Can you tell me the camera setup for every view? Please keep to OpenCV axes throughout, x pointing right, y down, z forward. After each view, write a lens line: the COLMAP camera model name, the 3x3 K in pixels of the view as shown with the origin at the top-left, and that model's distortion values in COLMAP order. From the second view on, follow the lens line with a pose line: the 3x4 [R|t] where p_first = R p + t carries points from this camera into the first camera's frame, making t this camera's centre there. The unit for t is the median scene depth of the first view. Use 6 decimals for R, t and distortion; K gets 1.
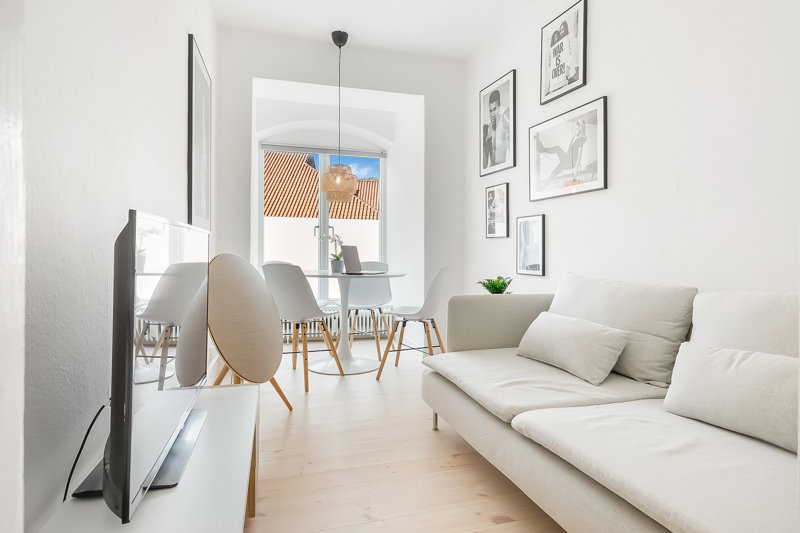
lens RADIAL K [[433.5, 0, 400.1], [0, 433.5, 247.0], [0, 0, 1]] dist [0.000474, -0.000014]
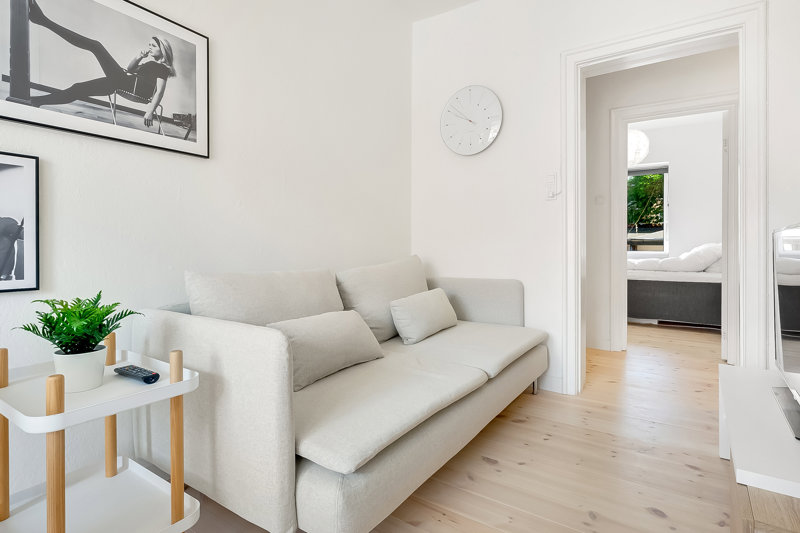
lens RADIAL K [[407.2, 0, 401.3], [0, 407.2, 250.9], [0, 0, 1]] dist [-0.000801, -0.000173]
pose [[-0.610791, -0.001149, 0.791791, -0.222577], [-0.000275, 0.999999, 0.001239, 0.021653], [-0.791792, 0.000539, -0.610791, 0.828471]]
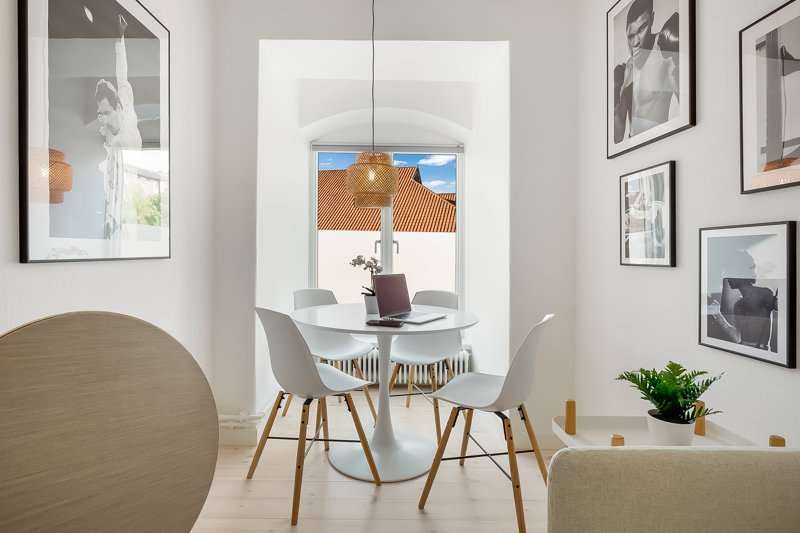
lens RADIAL K [[382.9, 0, 398.9], [0, 382.9, 254.5], [0, 0, 1]] dist [-0.000397, 0.000405]
pose [[0.966167, -0.000830, -0.257917, 0.050375], [0.002057, 0.999988, 0.004488, -0.039257], [0.257911, -0.004867, 0.966157, 0.470061]]
